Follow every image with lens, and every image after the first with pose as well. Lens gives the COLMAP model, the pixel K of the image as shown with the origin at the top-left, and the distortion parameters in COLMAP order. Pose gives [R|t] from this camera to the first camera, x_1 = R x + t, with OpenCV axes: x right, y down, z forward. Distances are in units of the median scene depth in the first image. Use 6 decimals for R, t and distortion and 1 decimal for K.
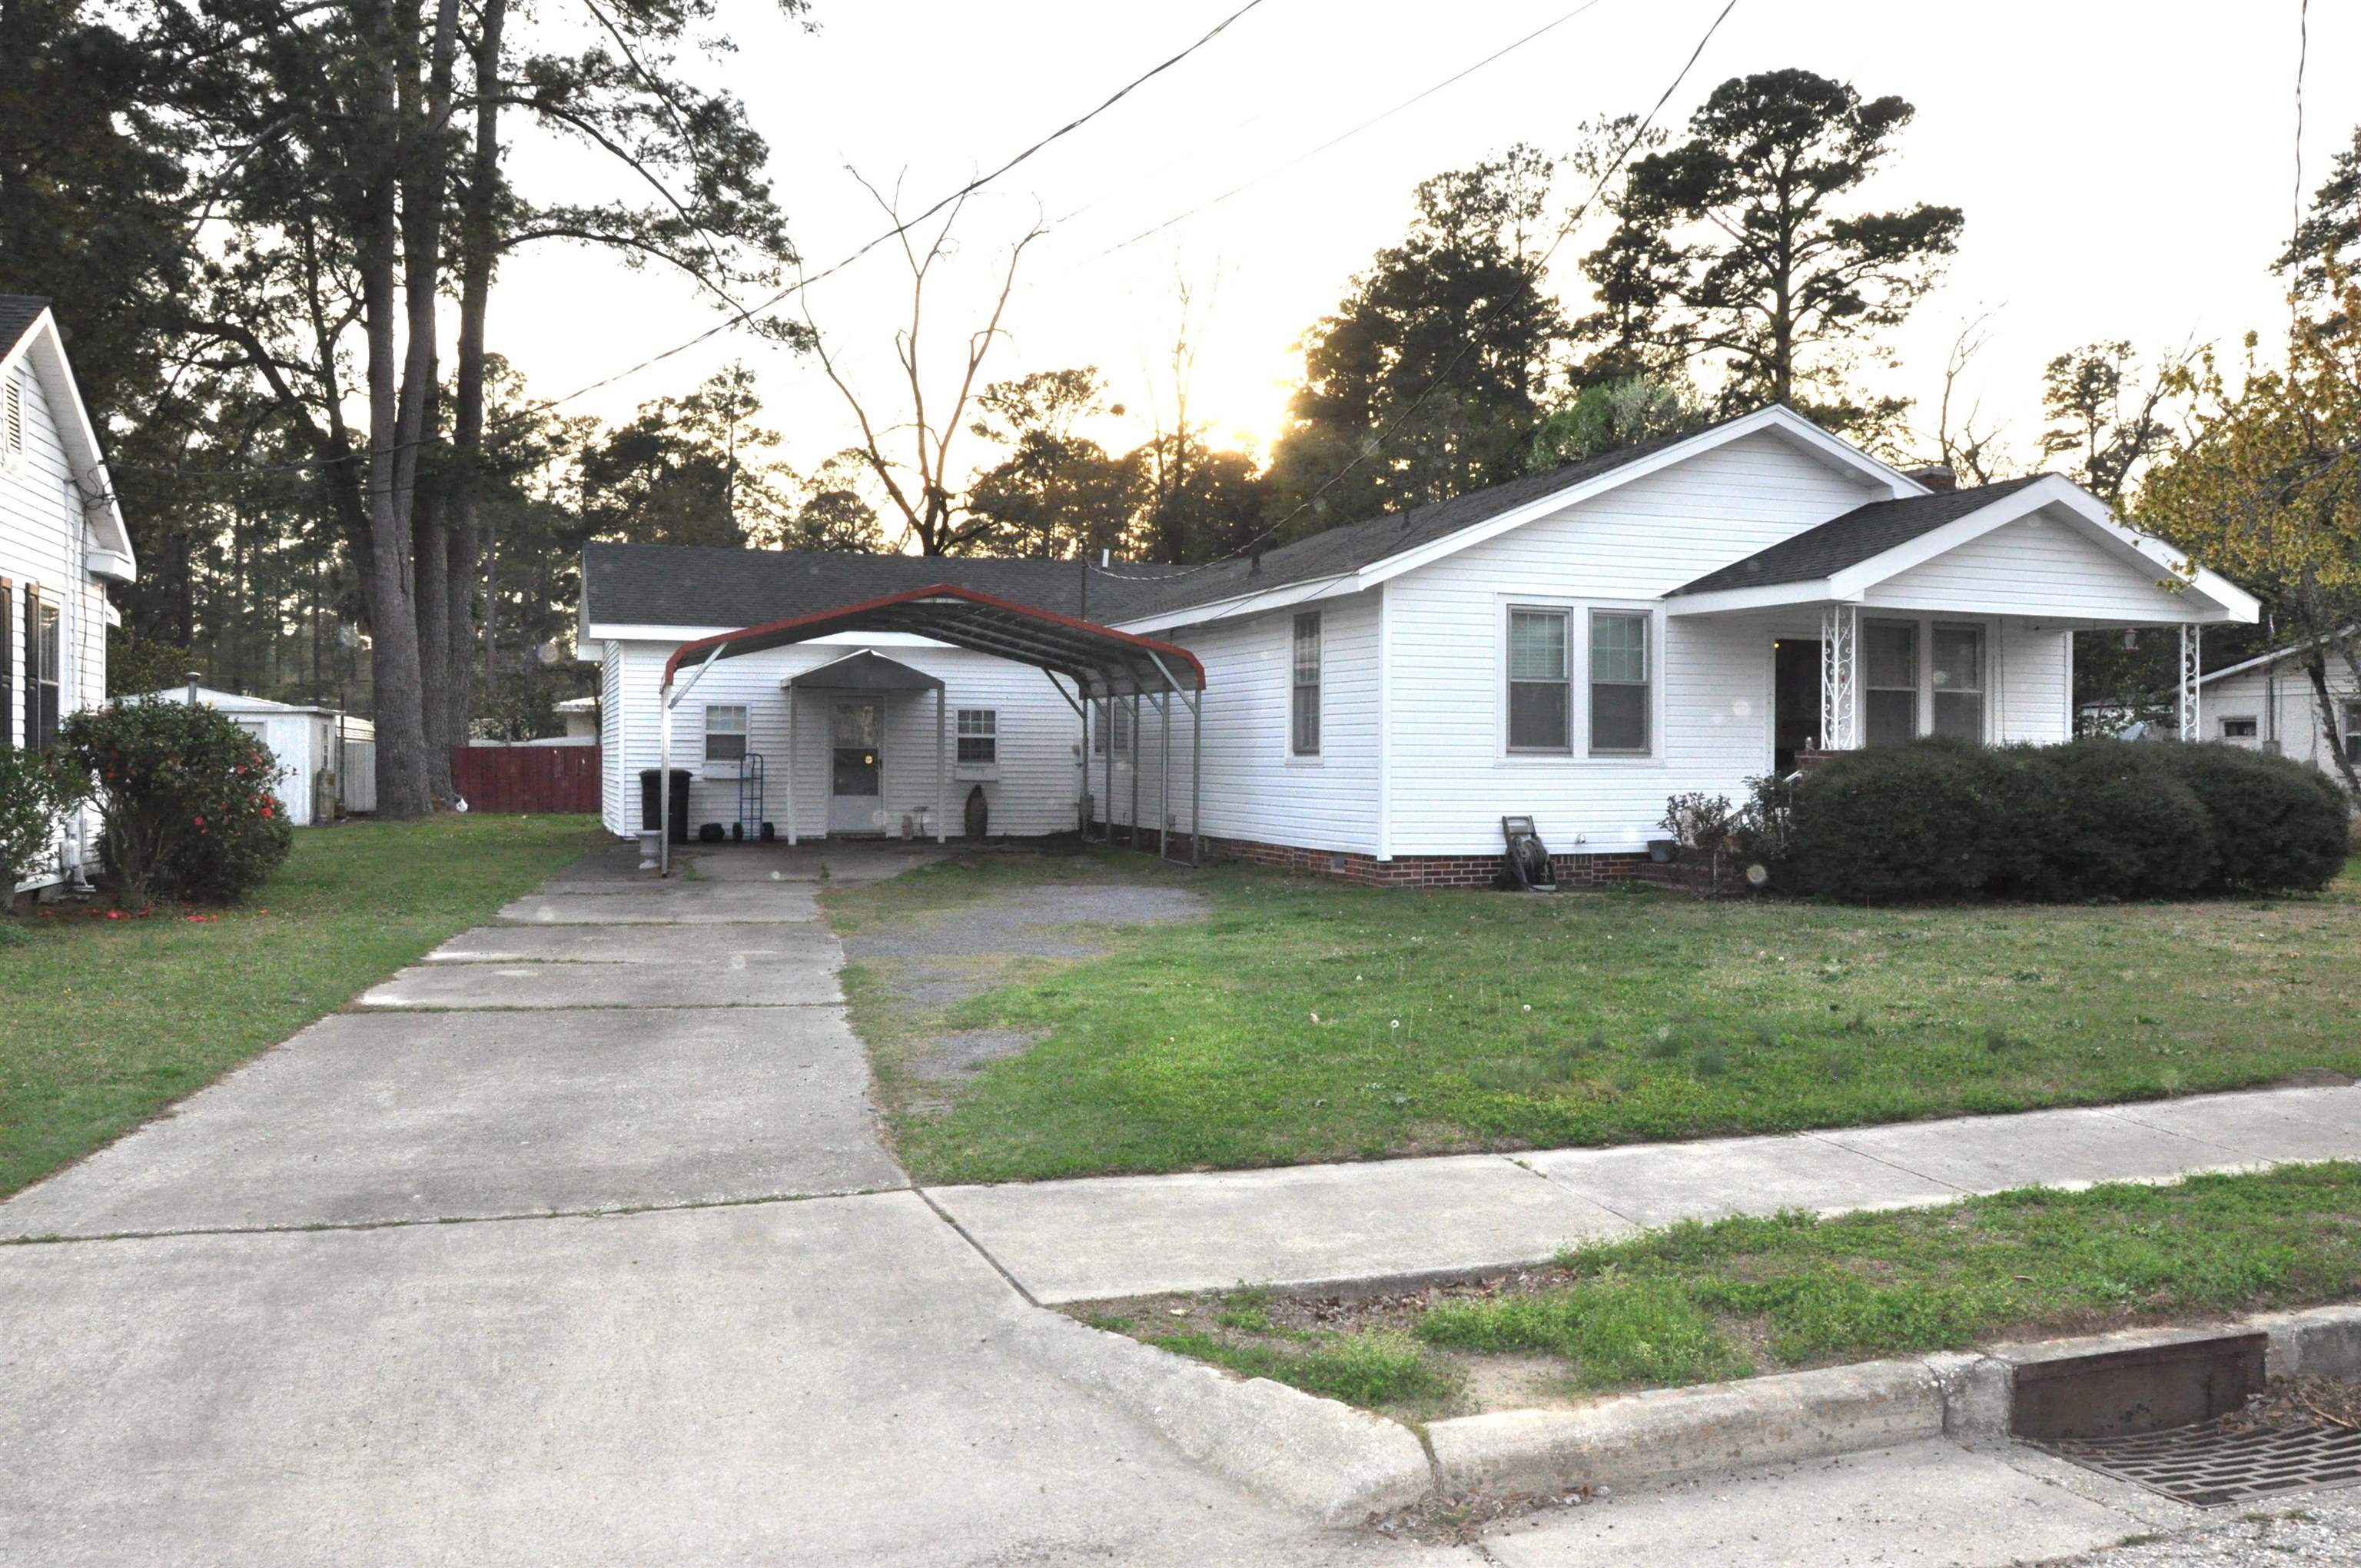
lens RADIAL K [[1950.9, 0, 1191.2], [0, 1950.9, 792.3], [0, 0, 1]] dist [-0.143350, 0.158491]
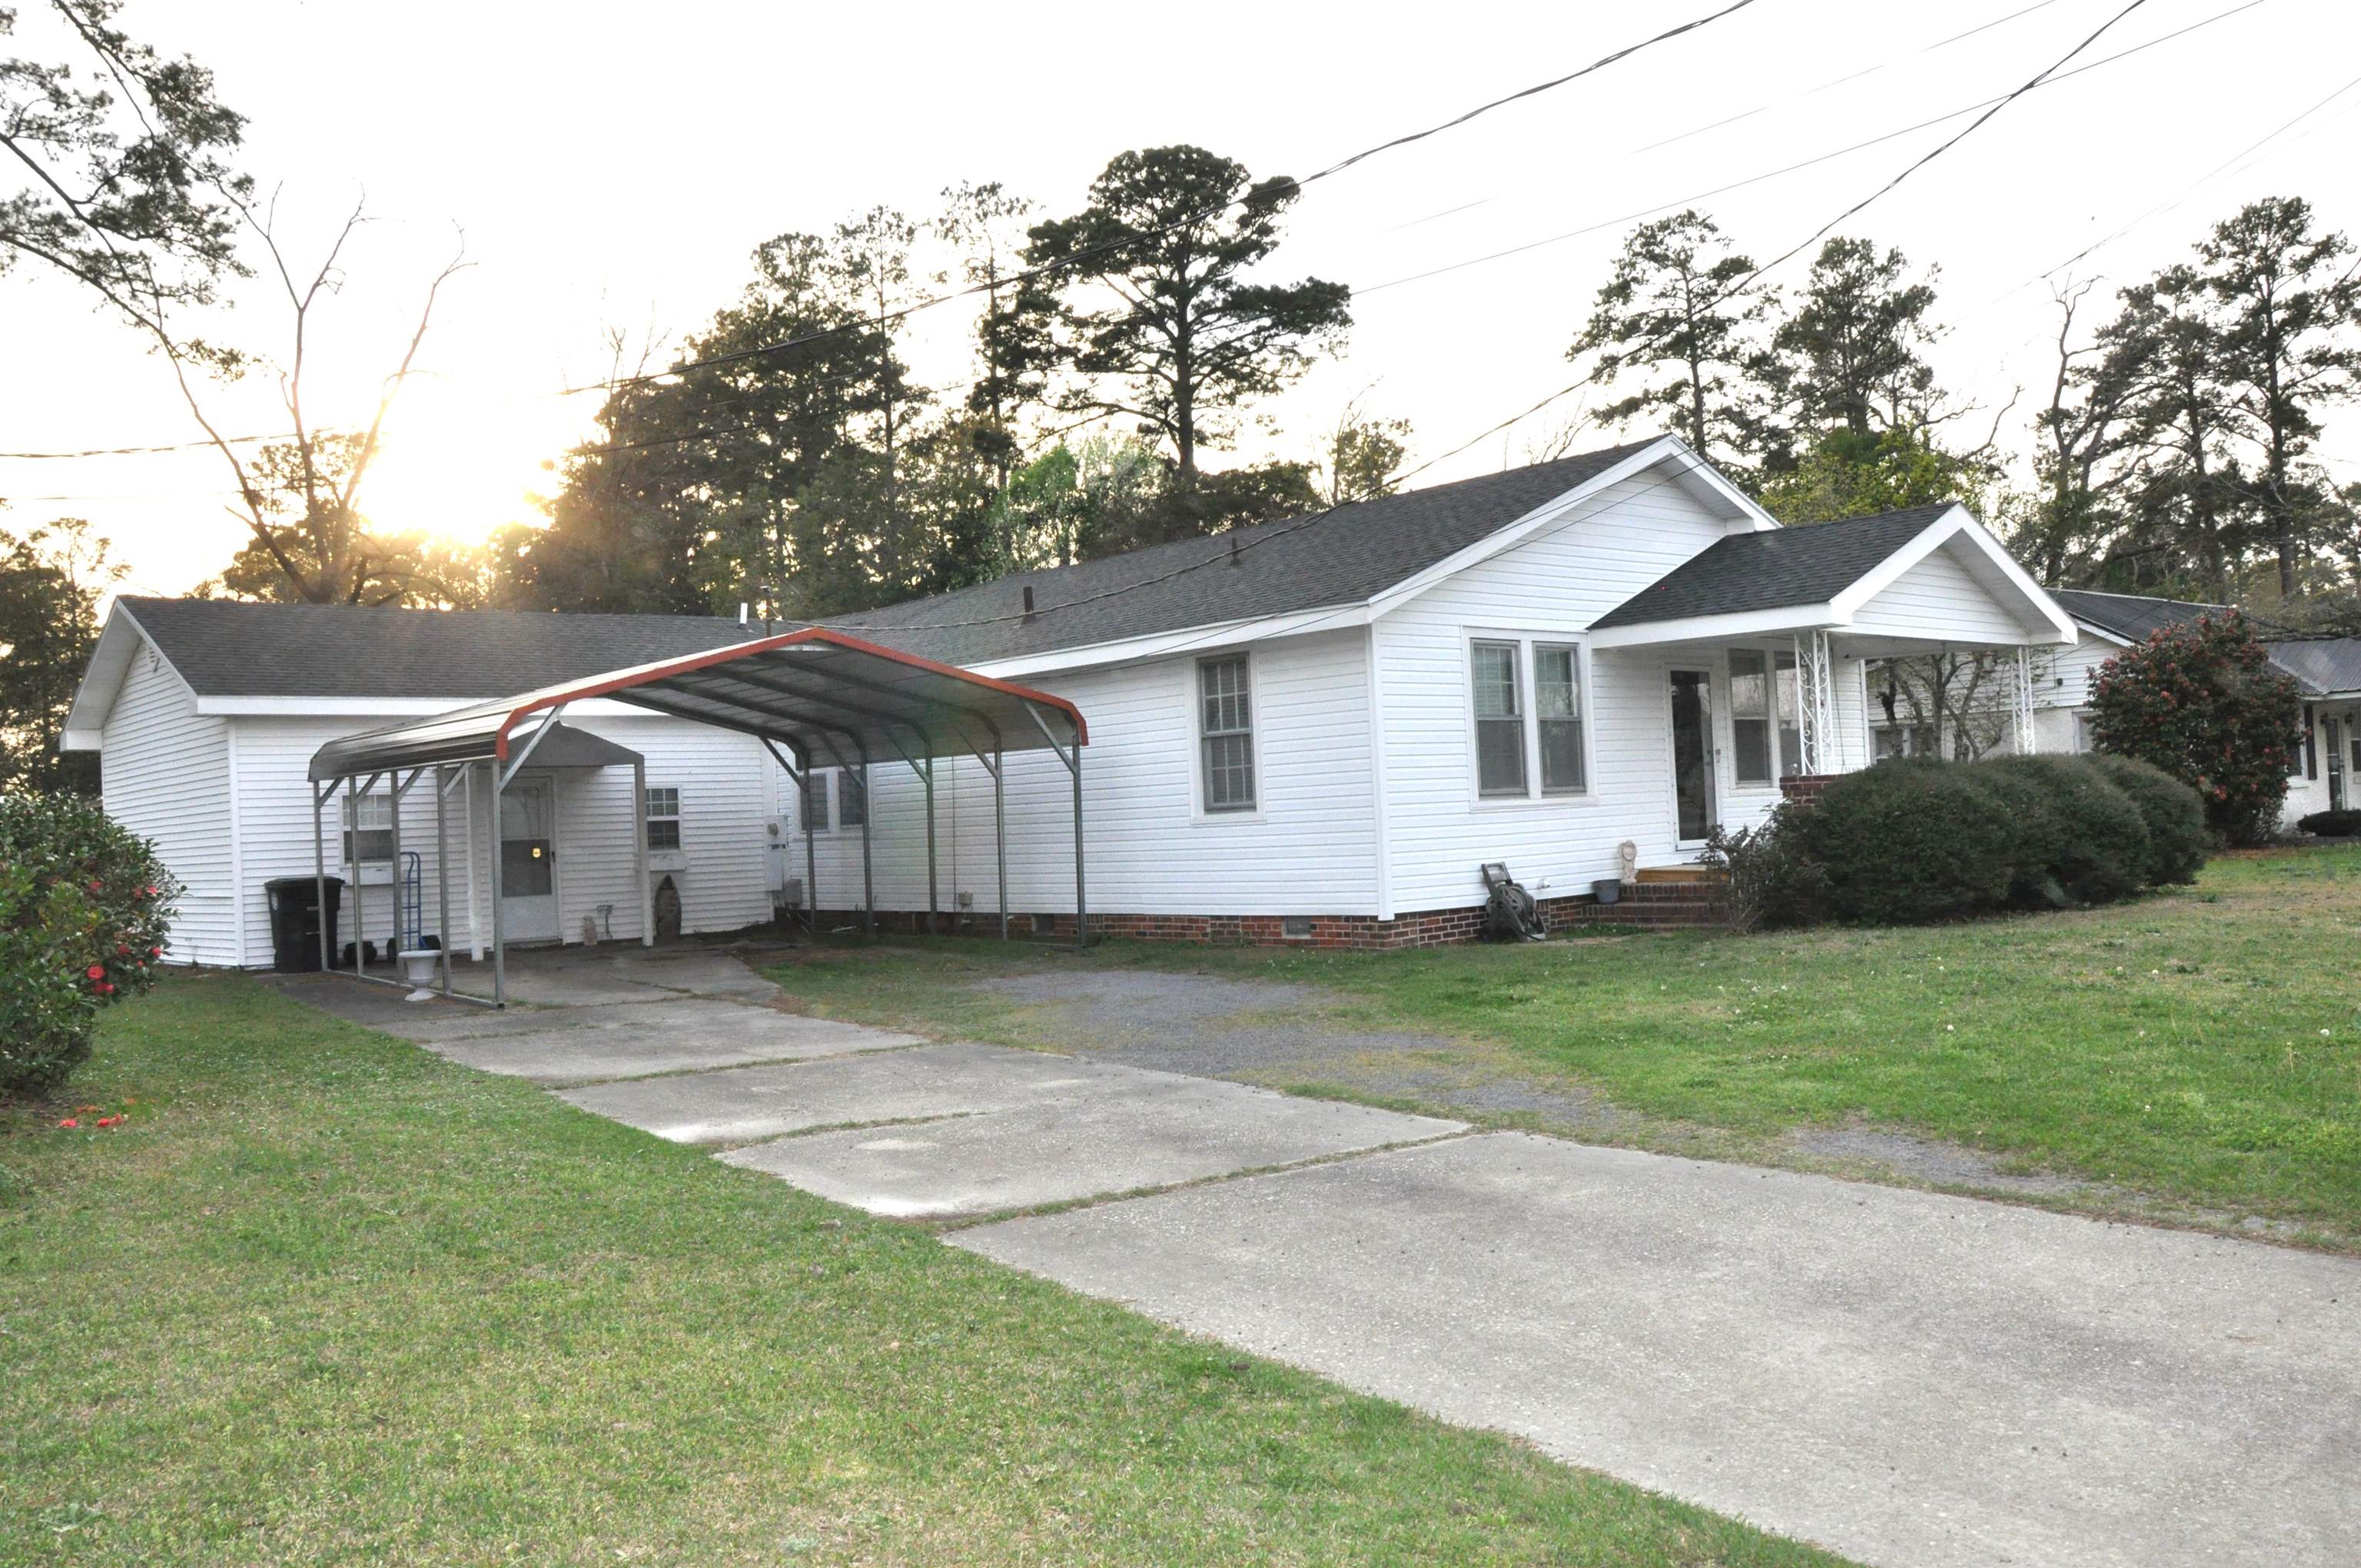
lens RADIAL K [[1950.9, 0, 1191.2], [0, 1950.9, 792.3], [0, 0, 1]] dist [-0.143350, 0.158491]
pose [[0.922618, -0.043540, 0.383251, -0.149078], [0.058850, 0.997865, -0.028308, -0.001826], [-0.381200, 0.048671, 0.923211, 0.086920]]
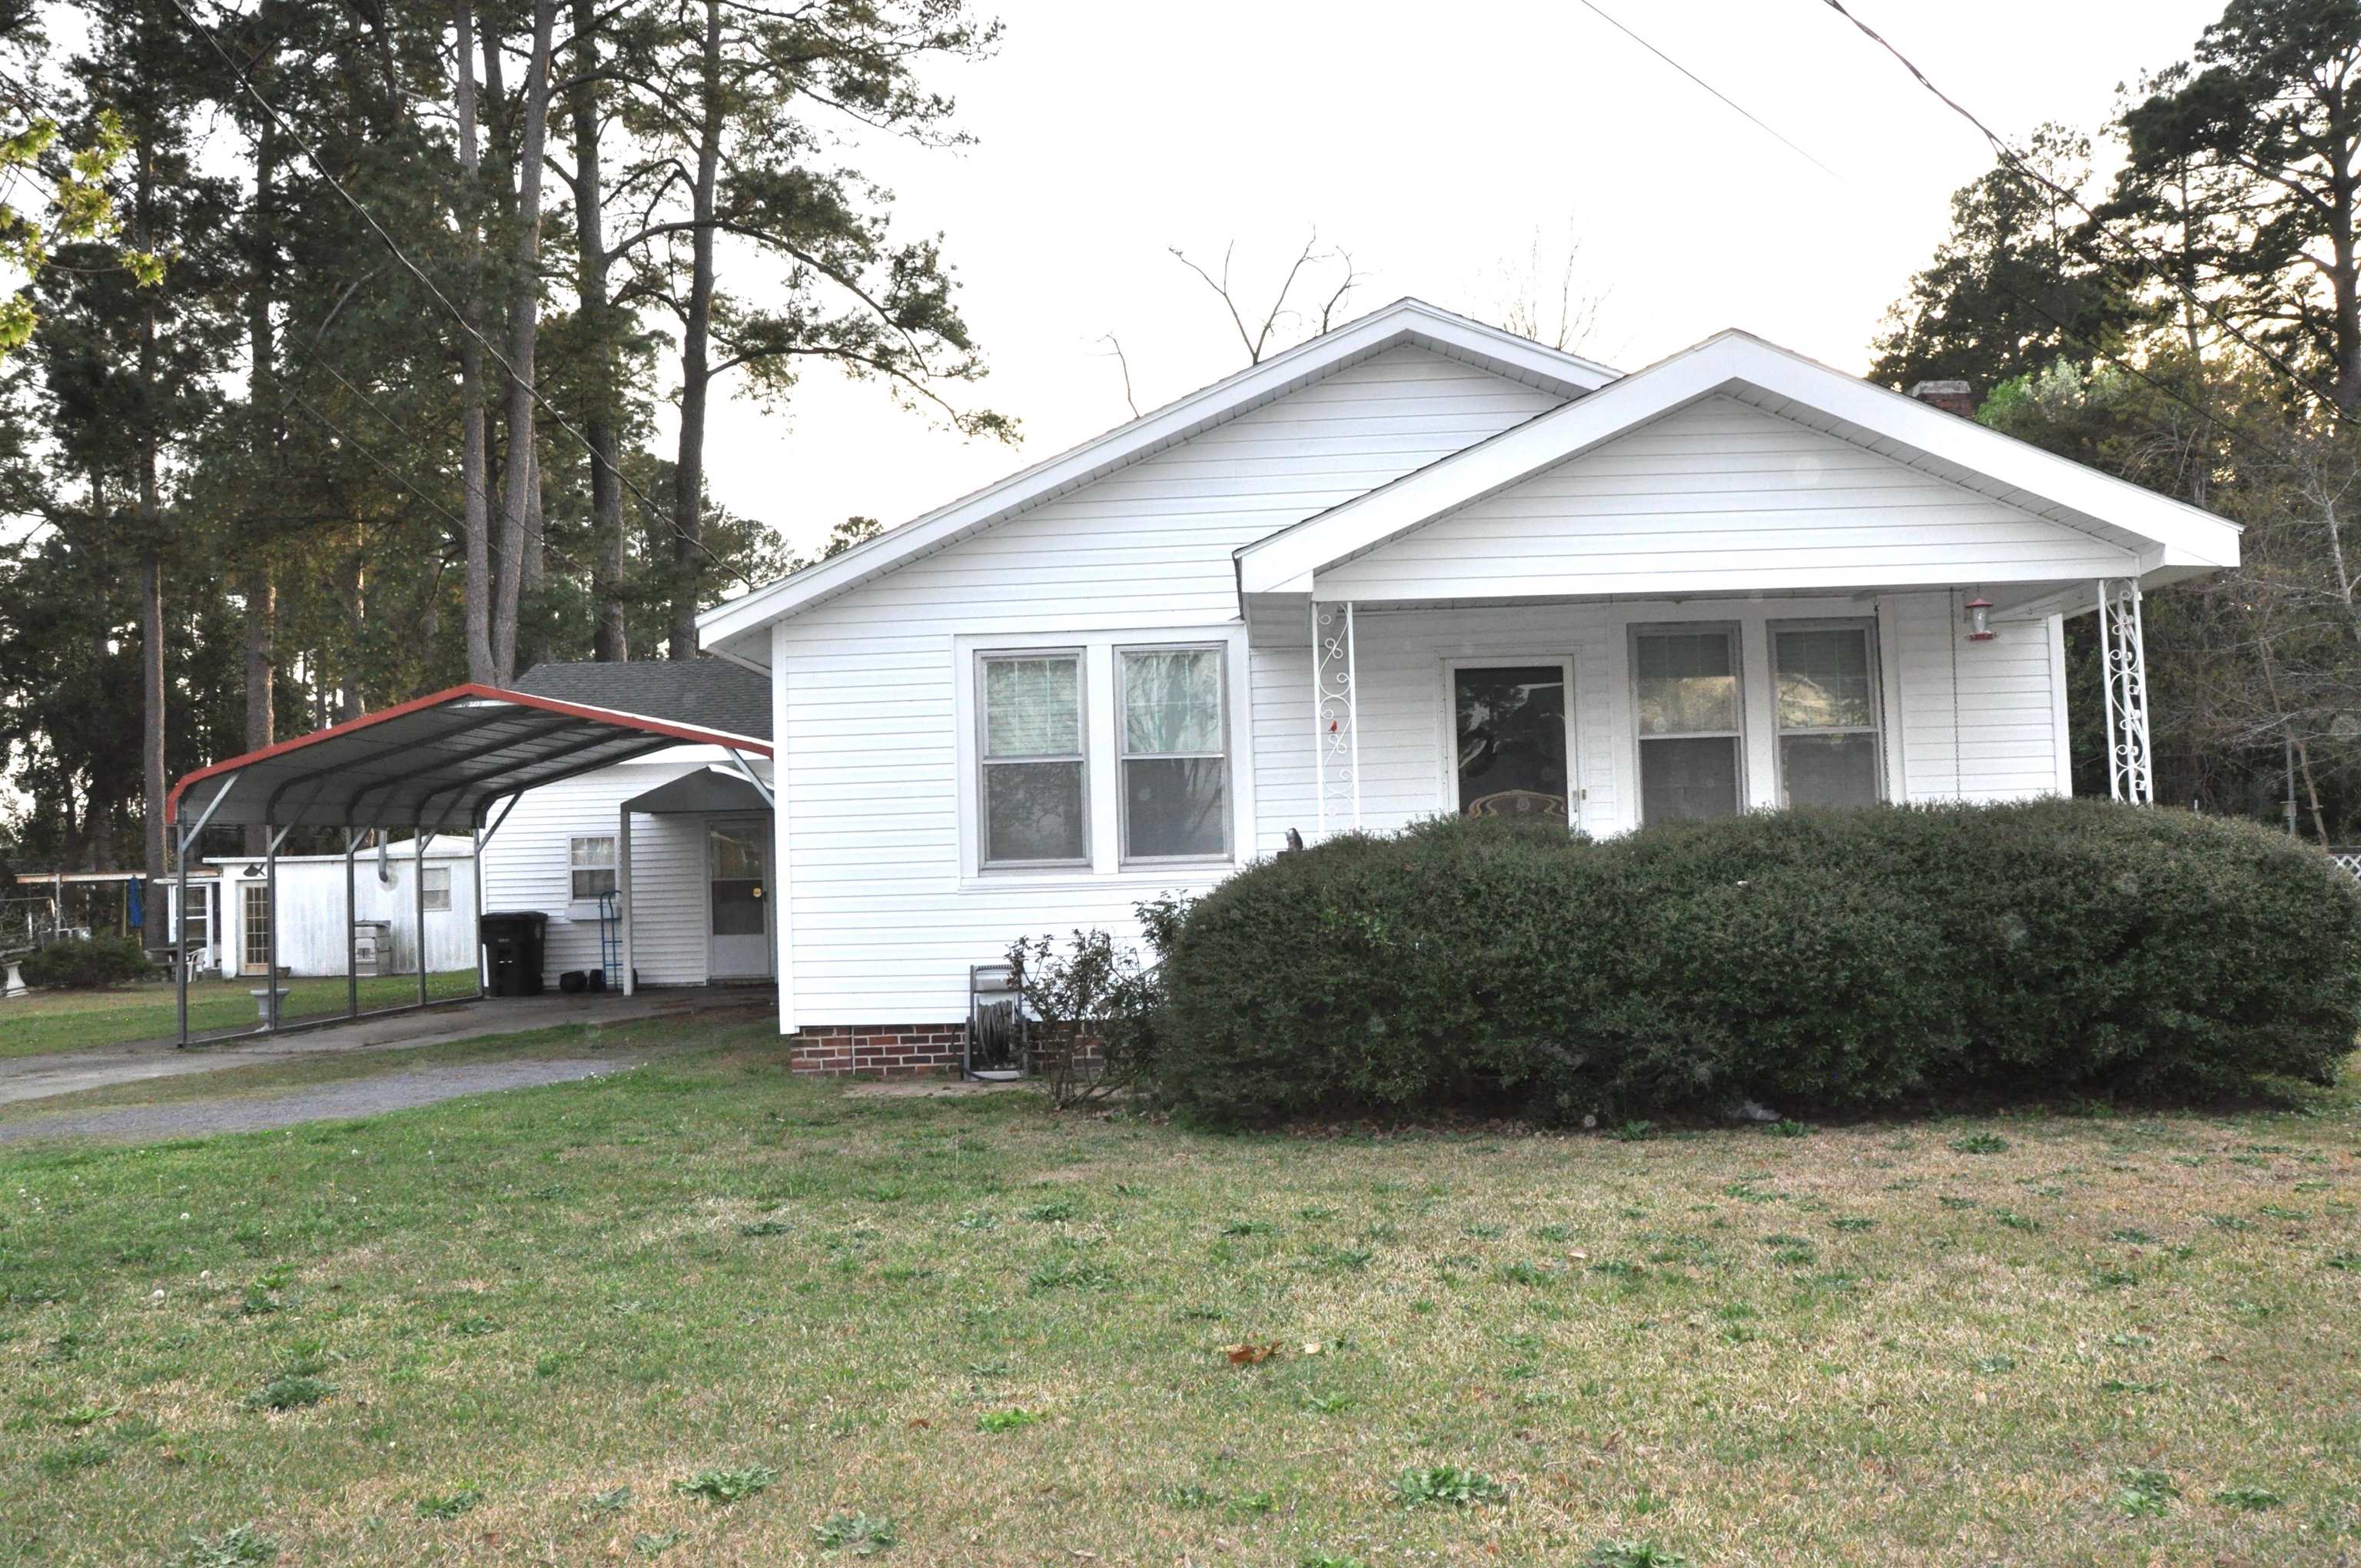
lens RADIAL K [[1937.2, 0, 1180.5], [0, 1937.2, 784.0], [0, 0, 1]] dist [-0.142314, 0.139540]
pose [[0.927442, -0.054691, -0.369946, 0.218983], [0.032874, 0.997342, -0.065028, -0.002096], [0.372520, 0.048148, 0.926775, 0.186515]]
